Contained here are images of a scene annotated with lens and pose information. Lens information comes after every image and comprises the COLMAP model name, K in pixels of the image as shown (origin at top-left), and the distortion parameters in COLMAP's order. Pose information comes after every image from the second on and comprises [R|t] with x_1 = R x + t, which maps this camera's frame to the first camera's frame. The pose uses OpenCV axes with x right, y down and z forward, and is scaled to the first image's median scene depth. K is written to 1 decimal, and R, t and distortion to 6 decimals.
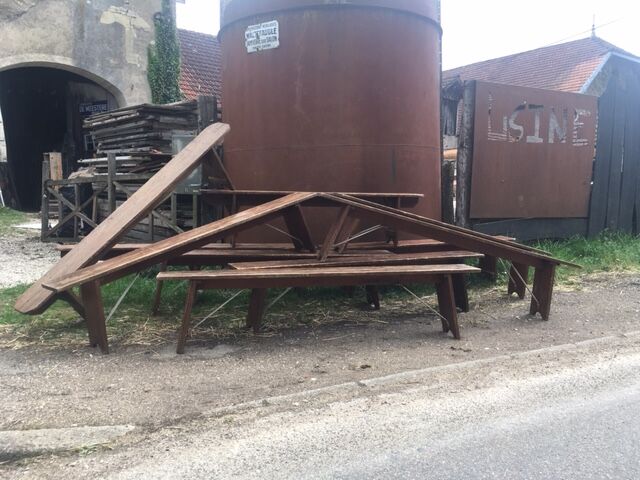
lens RADIAL K [[545.7, 0, 319.5], [0, 545.7, 238.1], [0, 0, 1]] dist [0.079731, -0.098004]
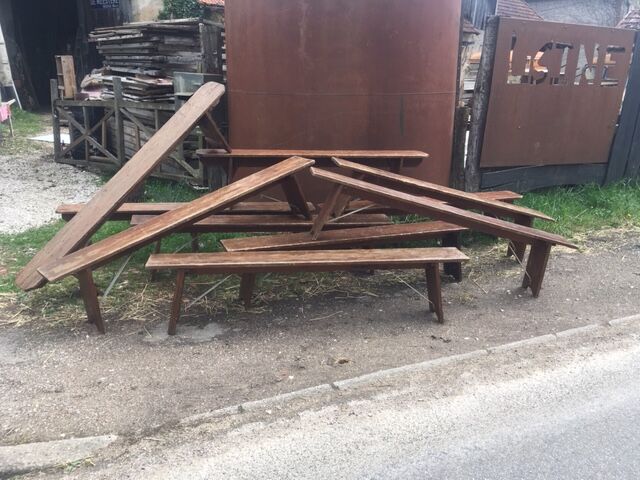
lens RADIAL K [[545.7, 0, 320.1], [0, 545.7, 238.0], [0, 0, 1]] dist [0.079731, -0.098004]
pose [[0.998378, 0.036153, -0.043987, 0.061050], [-0.026151, 0.977402, 0.209764, -0.171118], [0.050577, -0.208273, 0.976762, 0.018432]]
